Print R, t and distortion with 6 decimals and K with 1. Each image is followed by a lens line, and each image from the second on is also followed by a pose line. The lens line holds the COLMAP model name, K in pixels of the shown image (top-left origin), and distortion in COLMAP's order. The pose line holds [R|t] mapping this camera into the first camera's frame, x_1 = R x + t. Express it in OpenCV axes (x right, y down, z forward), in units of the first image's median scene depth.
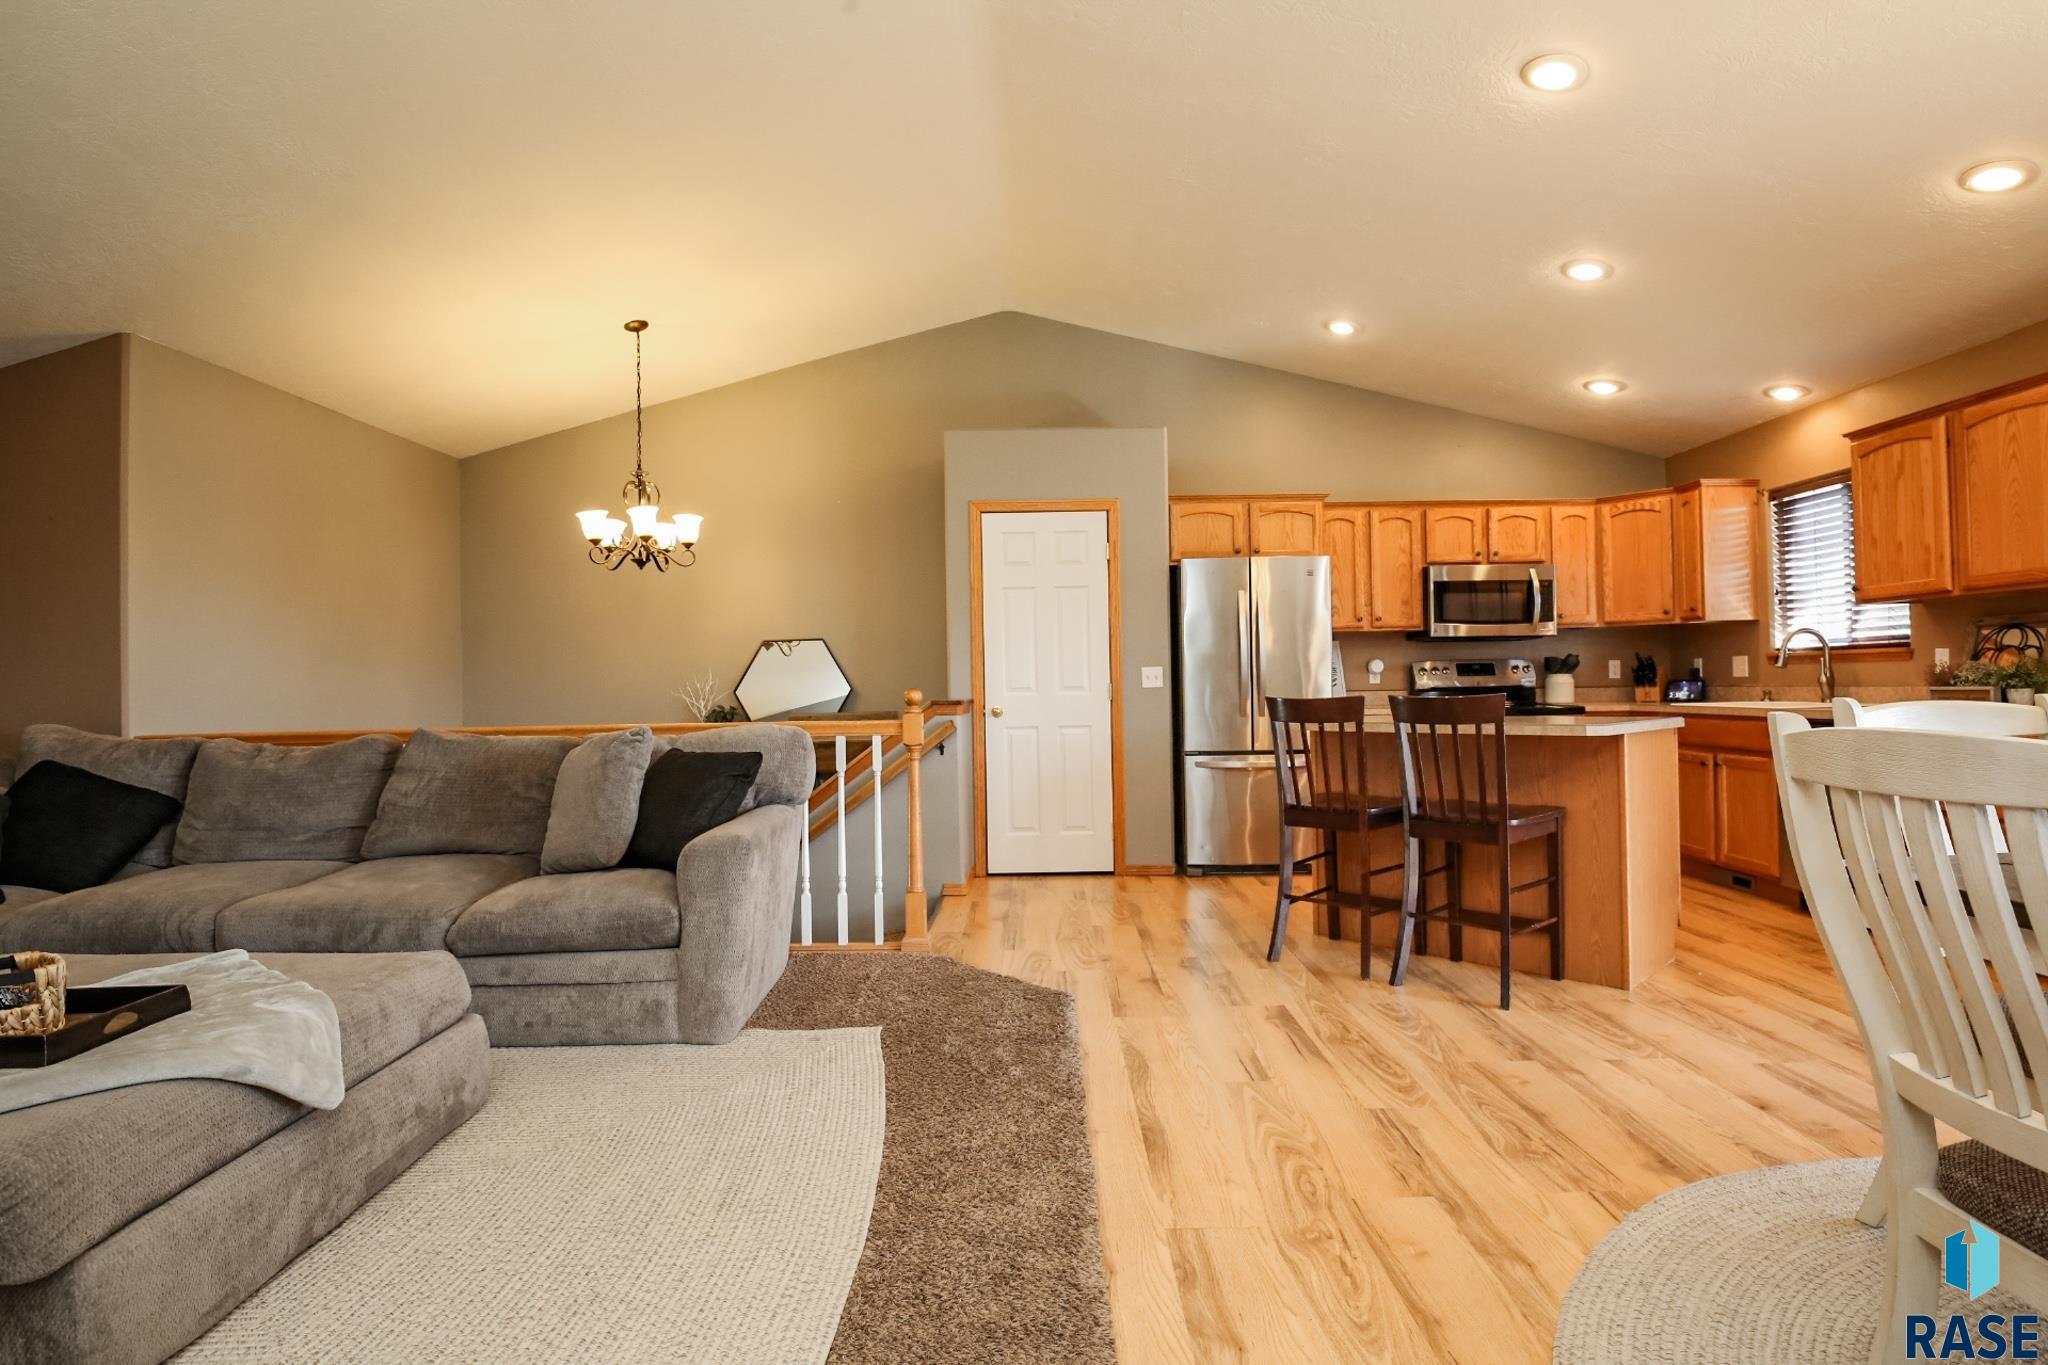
lens RADIAL K [[1026.9, 0, 1018.0], [0, 1026.9, 678.5], [0, 0, 1]] dist [-0.028026, -0.000854]
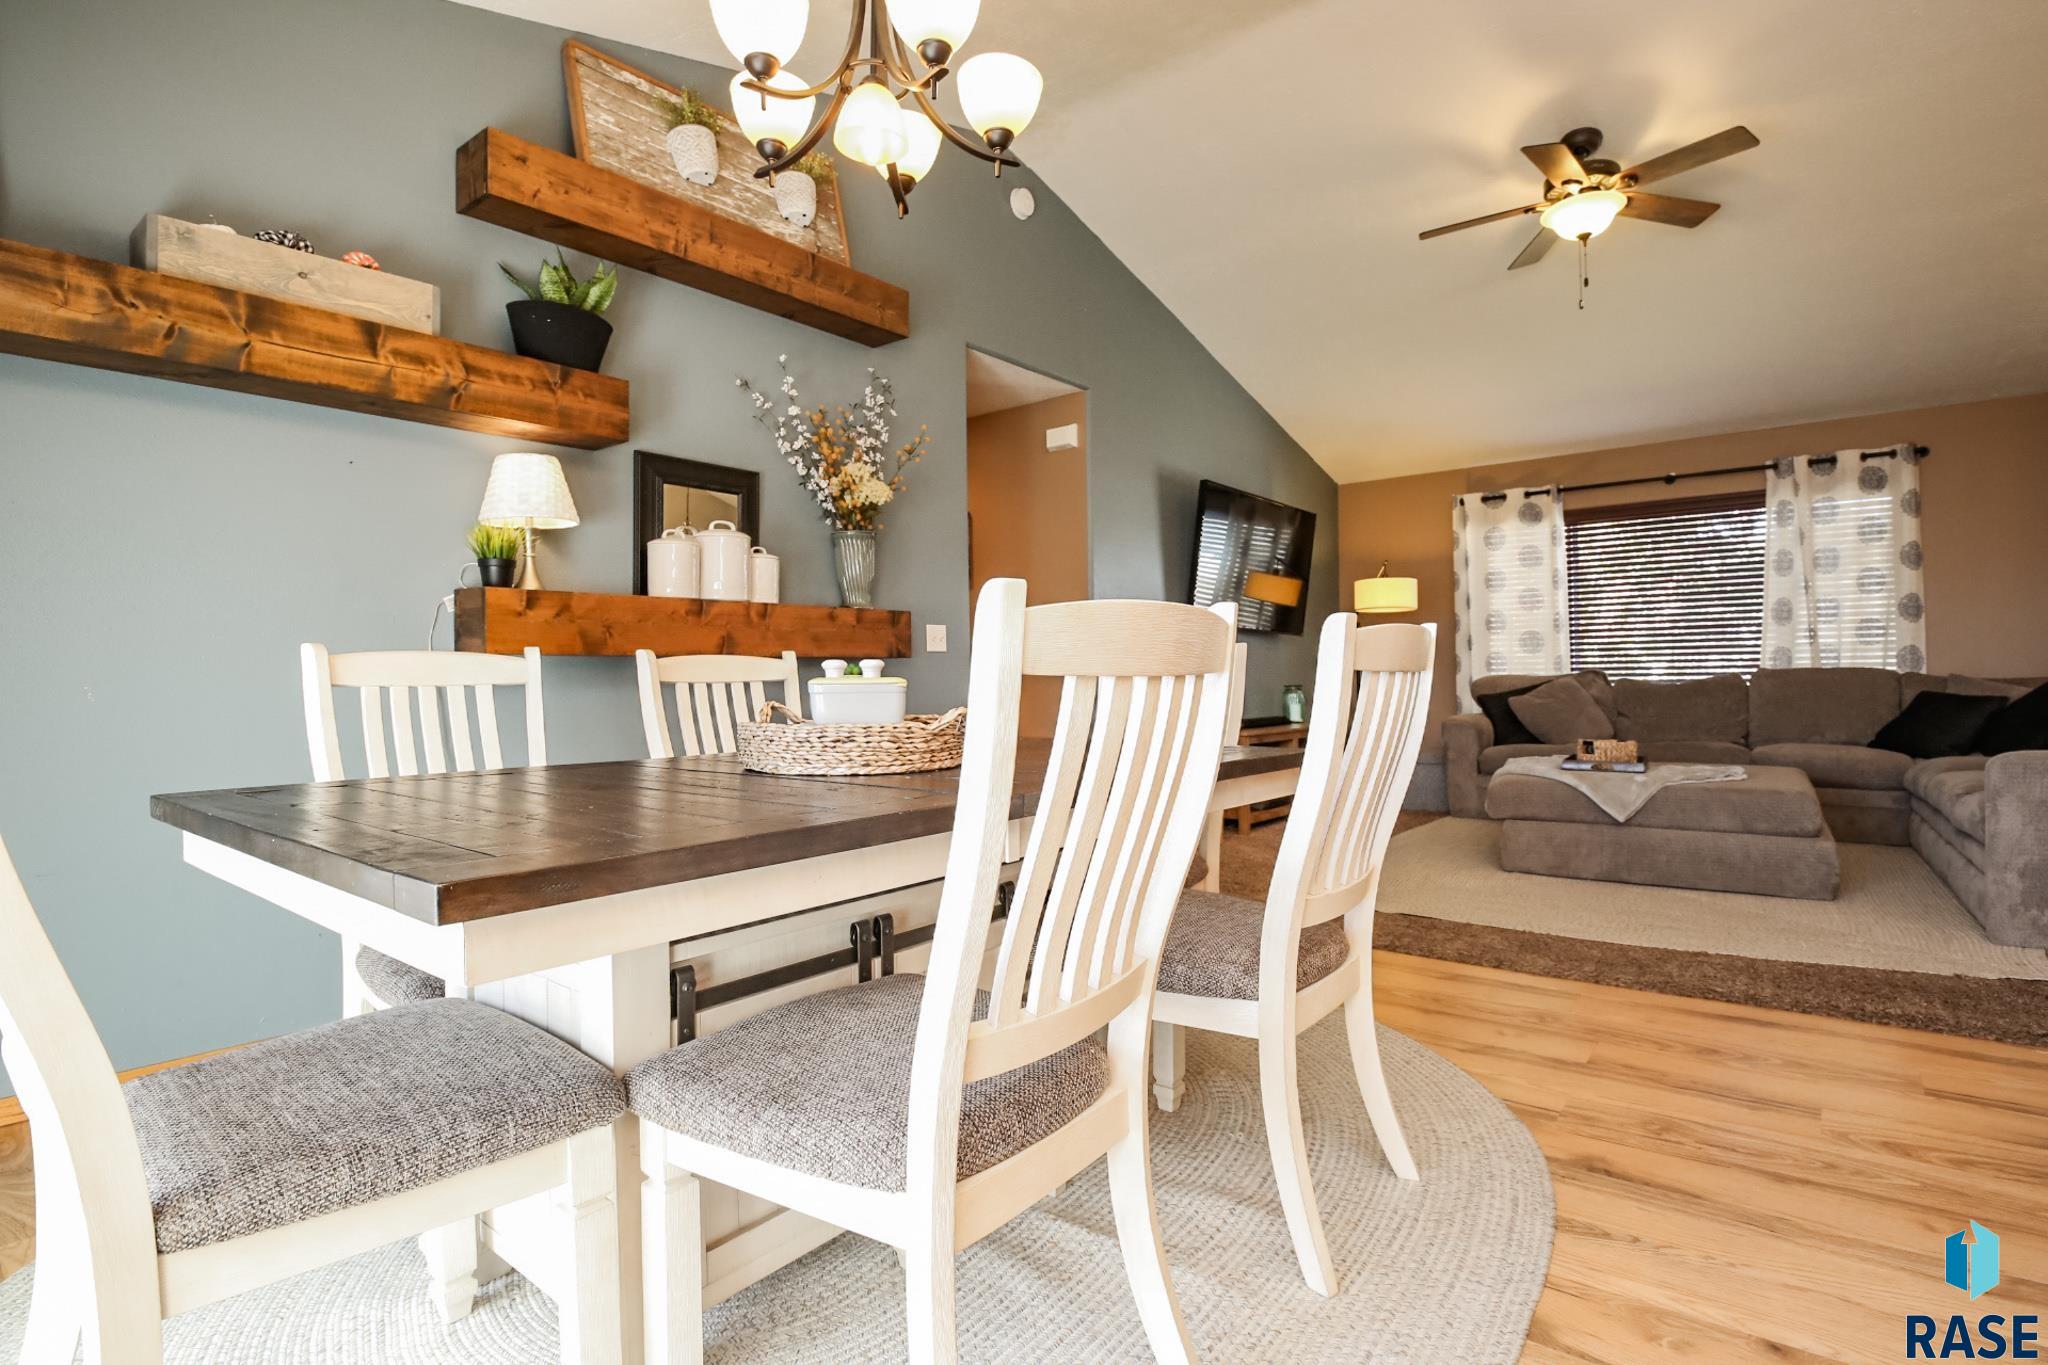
lens RADIAL K [[999.3, 0, 1030.2], [0, 999.3, 673.8], [0, 0, 1]] dist [-0.023631, -0.005203]
pose [[-0.609706, 0.023684, -0.792273, 0.864467], [0.033648, 0.999426, 0.003982, 0.023181], [0.791913, -0.024231, -0.610153, 0.618812]]
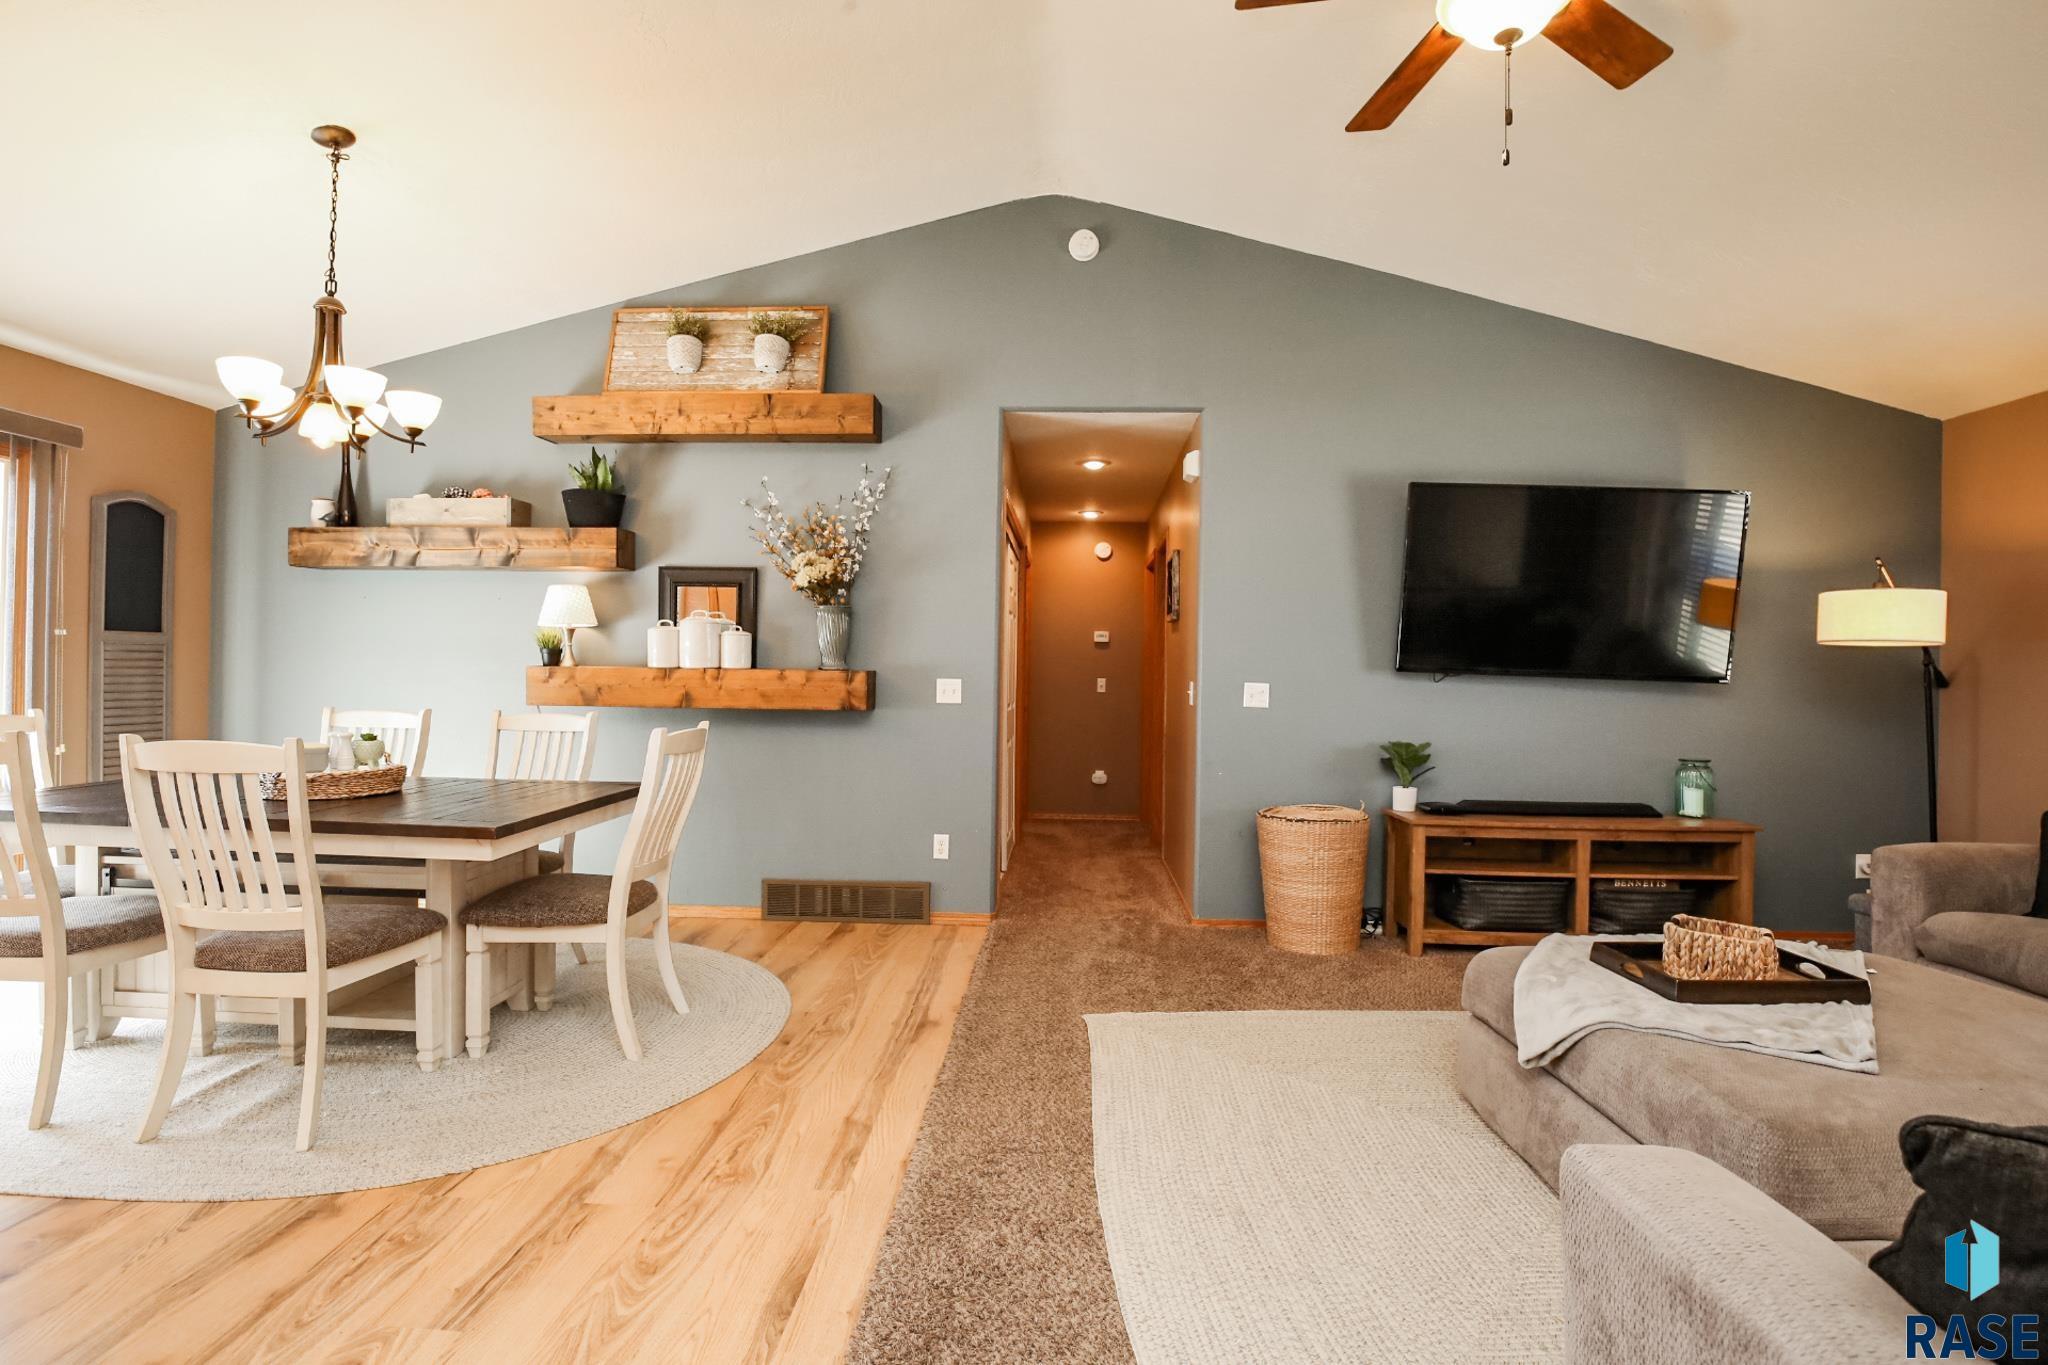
lens RADIAL K [[999.3, 0, 1024.2], [0, 999.3, 675.4], [0, 0, 1]] dist [-0.023631, -0.005203]
pose [[-0.999653, 0.002278, 0.026248, -0.046451], [0.001979, 0.999933, -0.011423, -0.019974], [-0.026273, -0.011367, -0.999590, 1.059758]]
